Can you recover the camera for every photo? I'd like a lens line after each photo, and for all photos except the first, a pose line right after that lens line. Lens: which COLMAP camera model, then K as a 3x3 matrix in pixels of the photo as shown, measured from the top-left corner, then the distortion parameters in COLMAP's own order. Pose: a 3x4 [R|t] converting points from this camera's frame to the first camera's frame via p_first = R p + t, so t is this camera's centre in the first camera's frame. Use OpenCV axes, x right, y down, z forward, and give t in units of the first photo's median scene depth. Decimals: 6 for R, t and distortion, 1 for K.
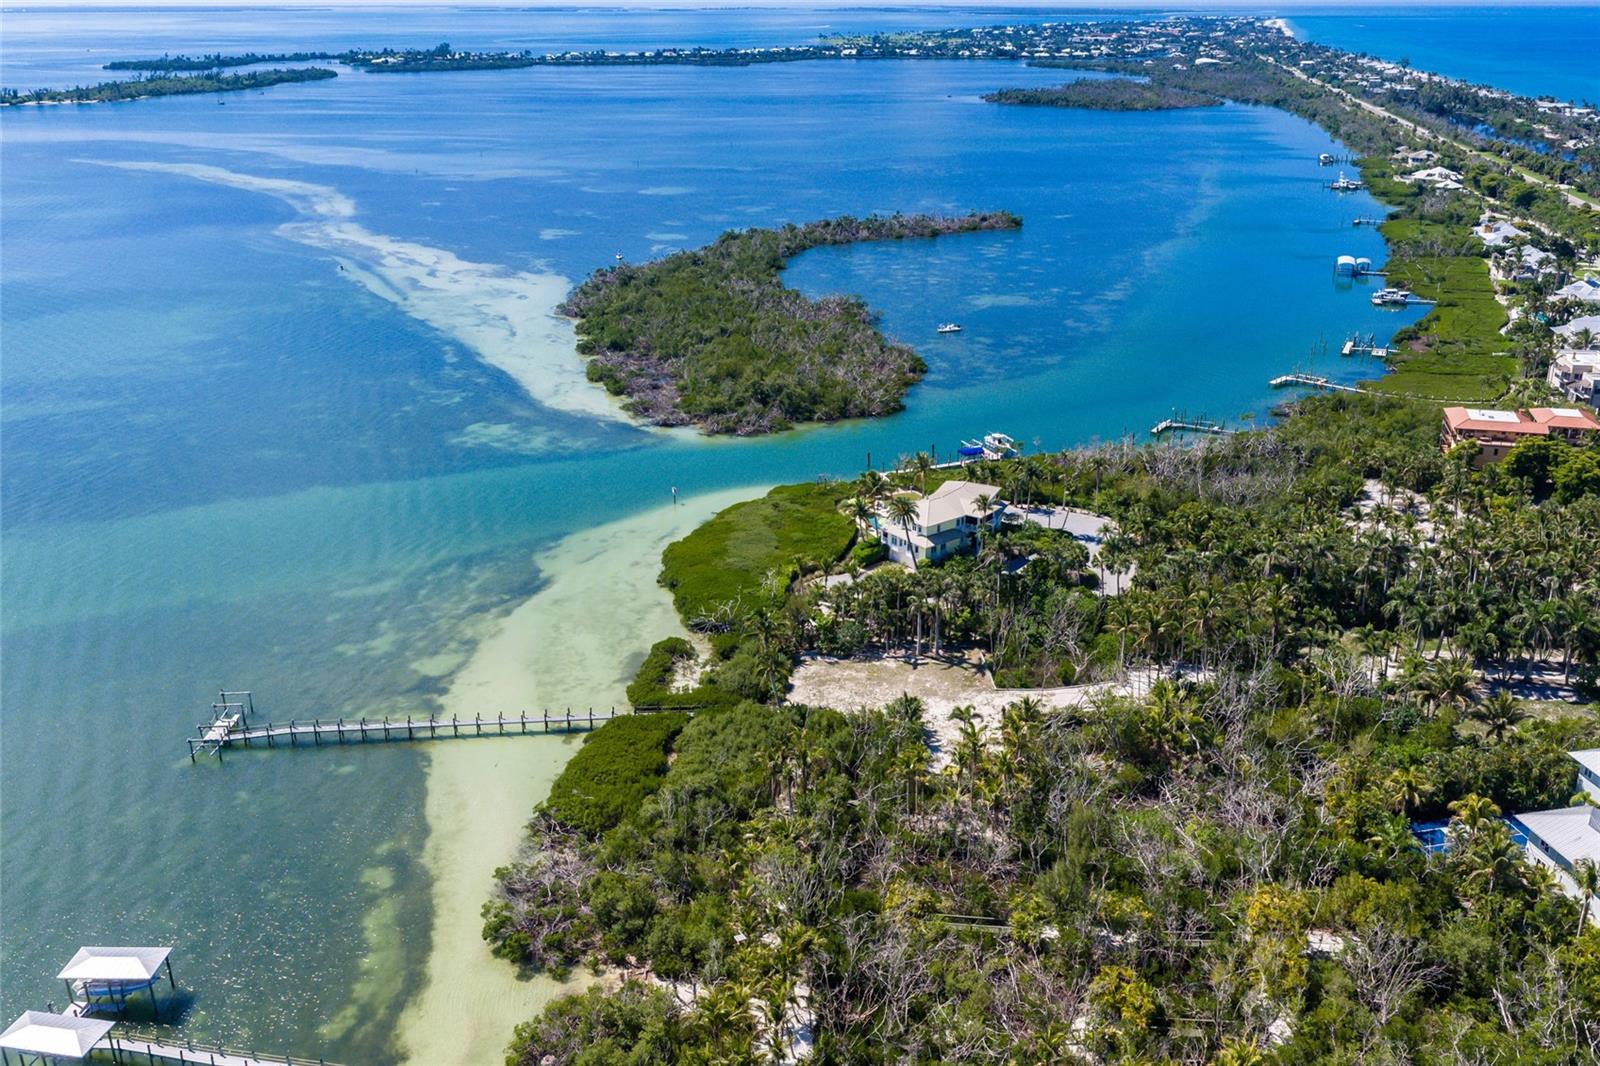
lens RADIAL K [[1364.0, 0, 847.1], [0, 1364.0, 534.1], [0, 0, 1]] dist [0.001806, -0.014337]
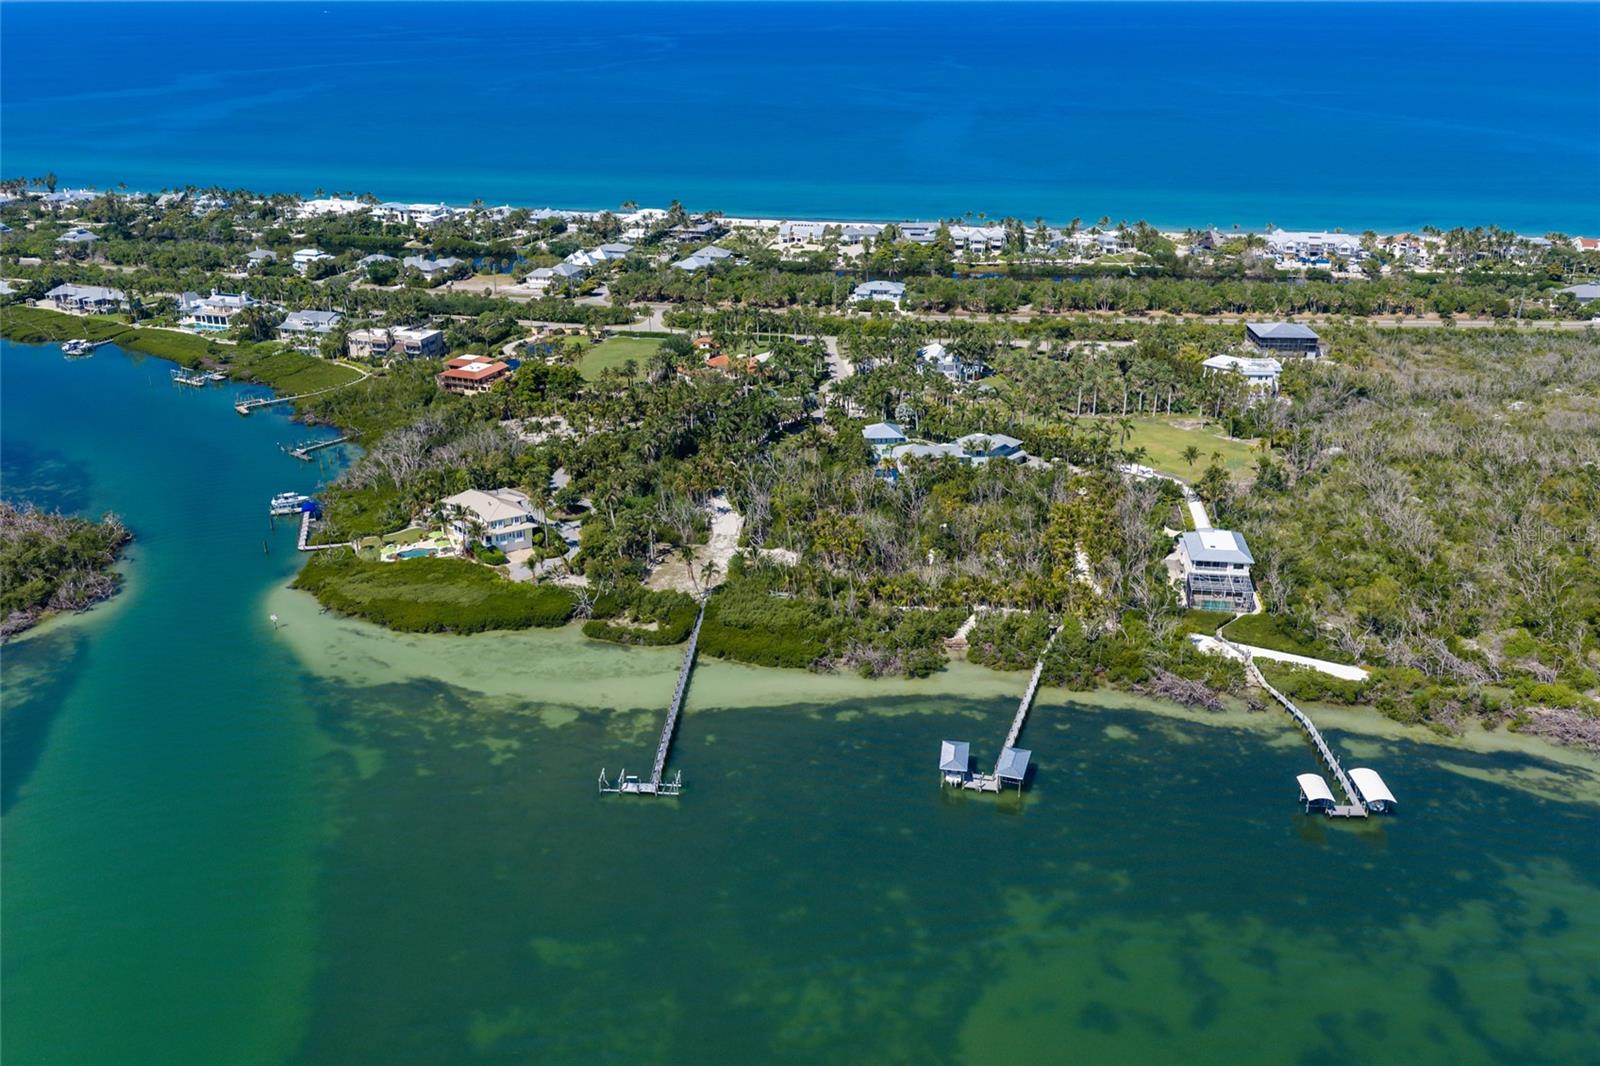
lens RADIAL K [[1303.6, 0, 800.0], [0, 1303.6, 533.0], [0, 0, 1]] dist [-0.002612, -0.014270]
pose [[0.145523, -0.371321, 0.917030, -0.781770], [0.357544, 0.883990, 0.301204, -0.200313], [-0.922489, 0.284046, 0.261405, 0.262104]]
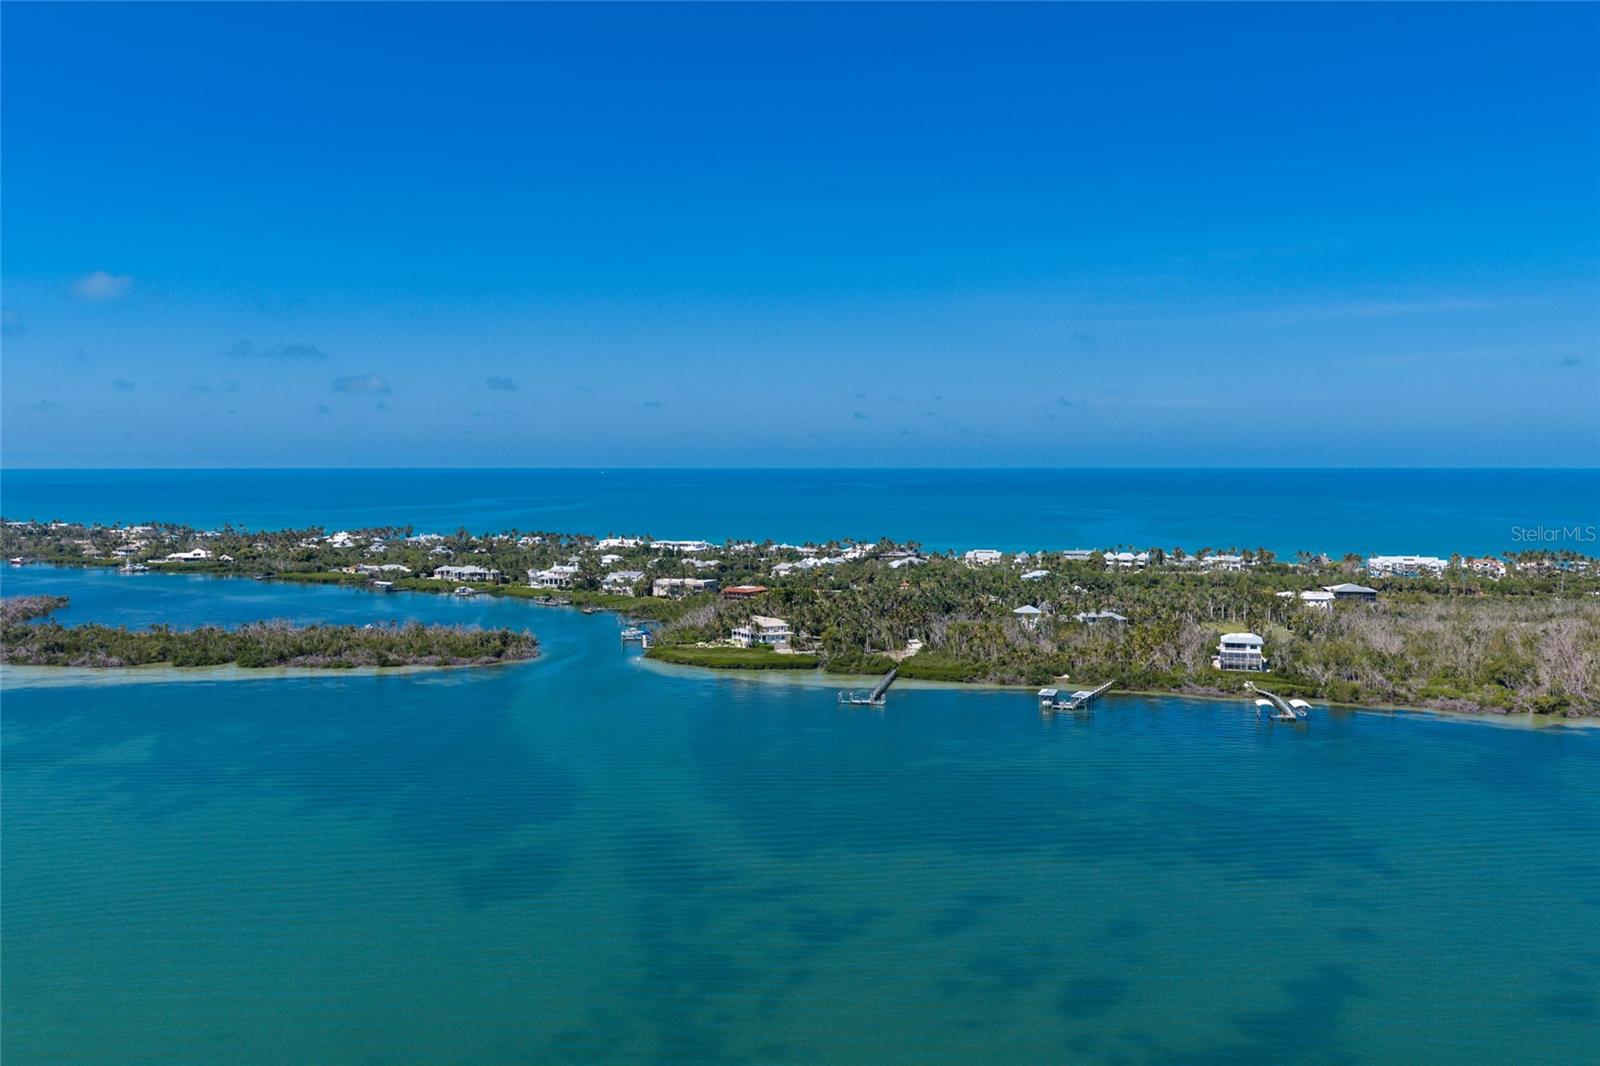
lens RADIAL K [[1303.6, 0, 800.0], [0, 1303.6, 533.0], [0, 0, 1]] dist [-0.002612, -0.014270]
pose [[0.294838, -0.048378, 0.954322, -1.320289], [0.346867, 0.936011, -0.059715, -0.009348], [-0.890367, 0.348629, 0.292752, 0.210263]]
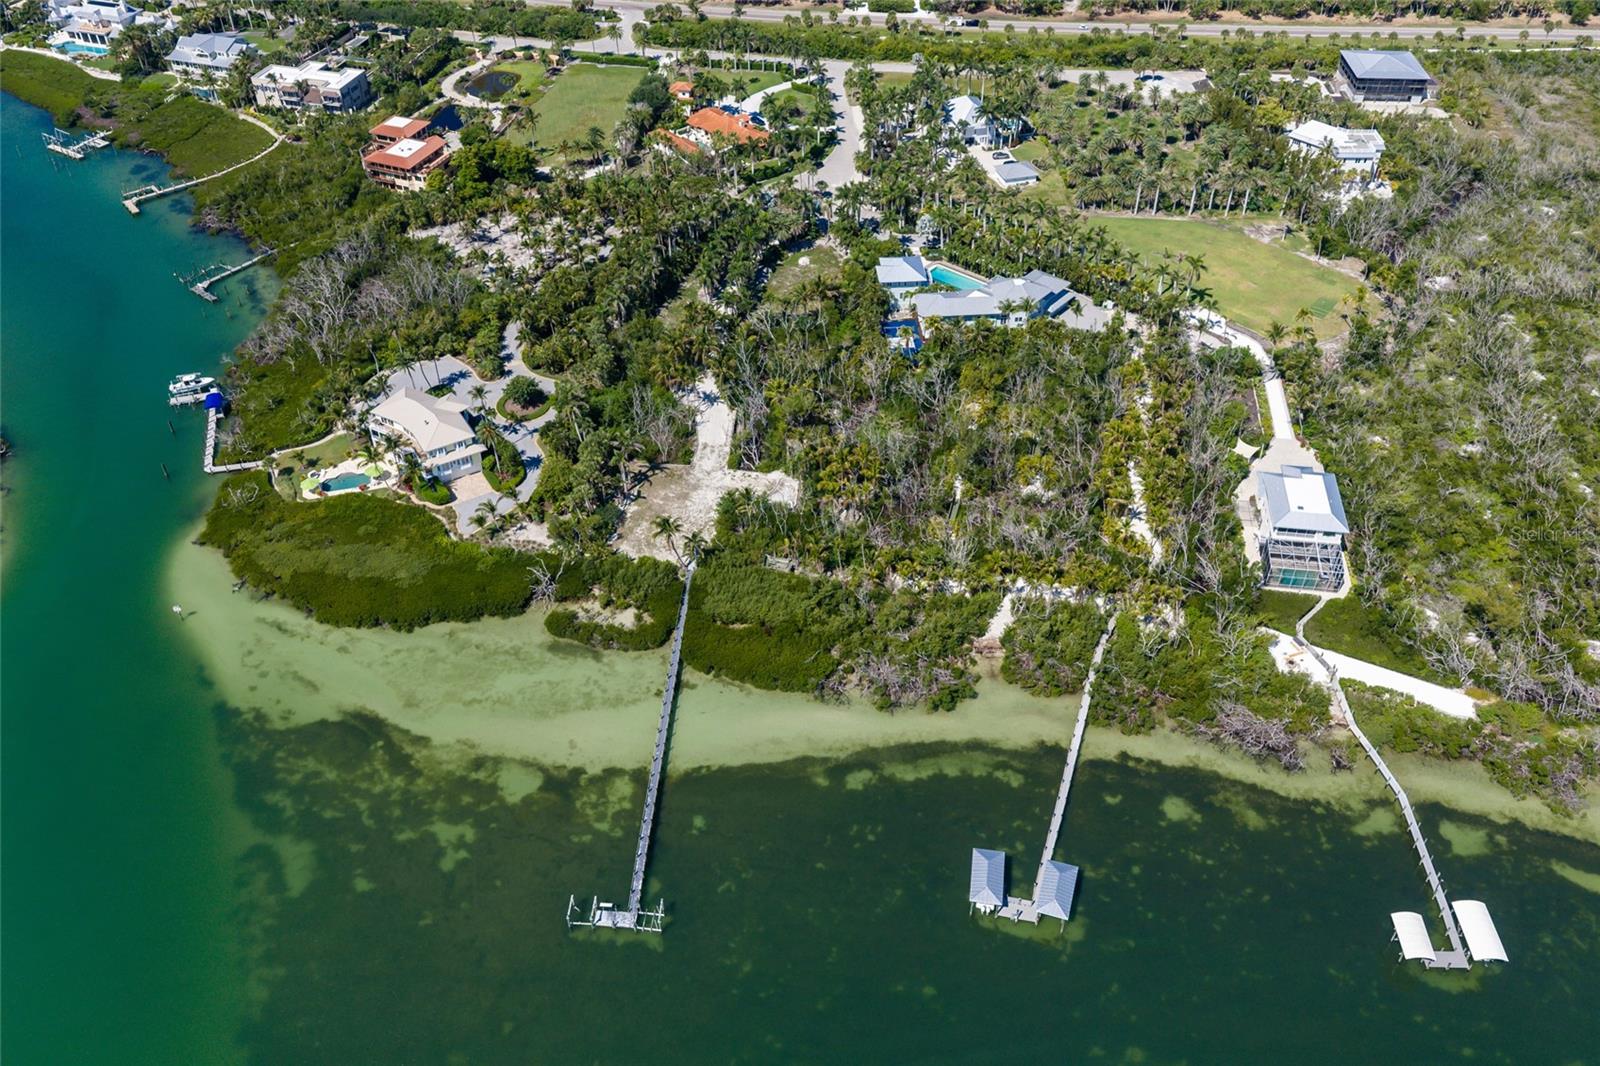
lens RADIAL K [[1313.8, 0, 800.0], [0, 1313.8, 533.0], [0, 0, 1]] dist [-0.008838, 0.000569]
pose [[0.143247, -0.646372, 0.749456, -0.546323], [0.360032, 0.739414, 0.568897, -0.330268], [-0.921877, 0.188335, 0.338634, 0.250341]]
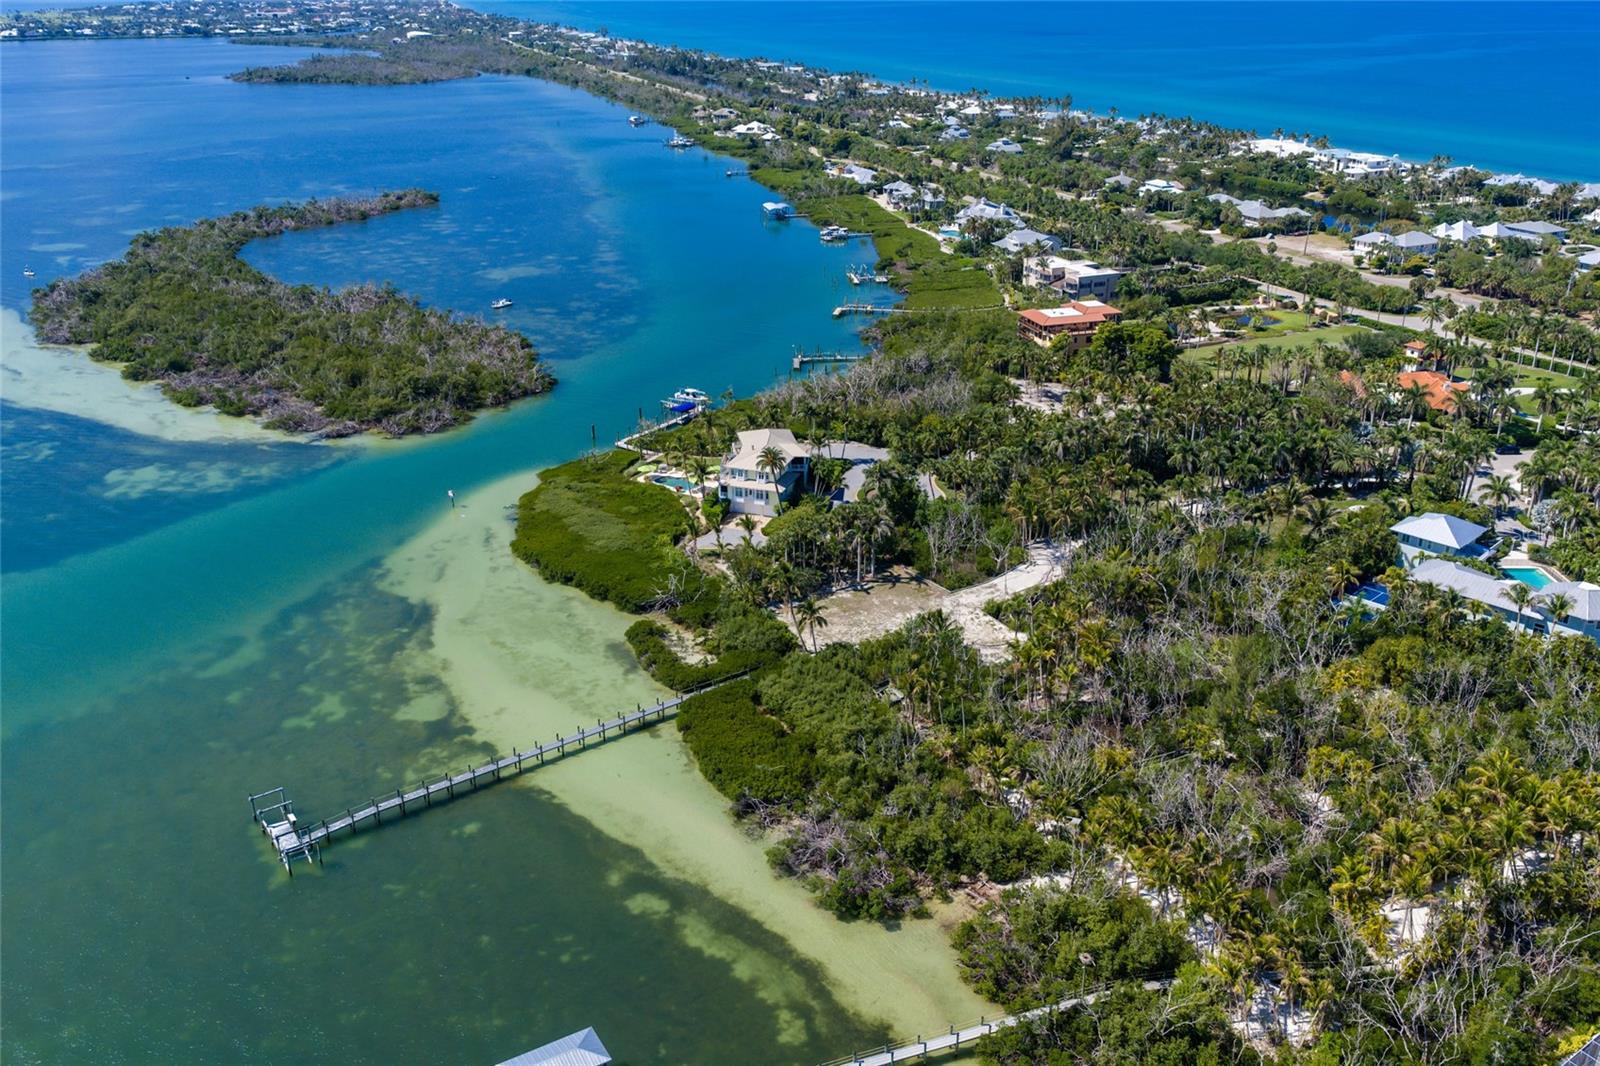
lens RADIAL K [[1313.8, 0, 800.0], [0, 1313.8, 533.0], [0, 0, 1]] dist [-0.008838, 0.000569]
pose [[0.851876, -0.203749, 0.482486, -0.292485], [0.189181, 0.978736, 0.079292, -0.025142], [-0.488382, 0.023731, 0.872307, 0.063526]]
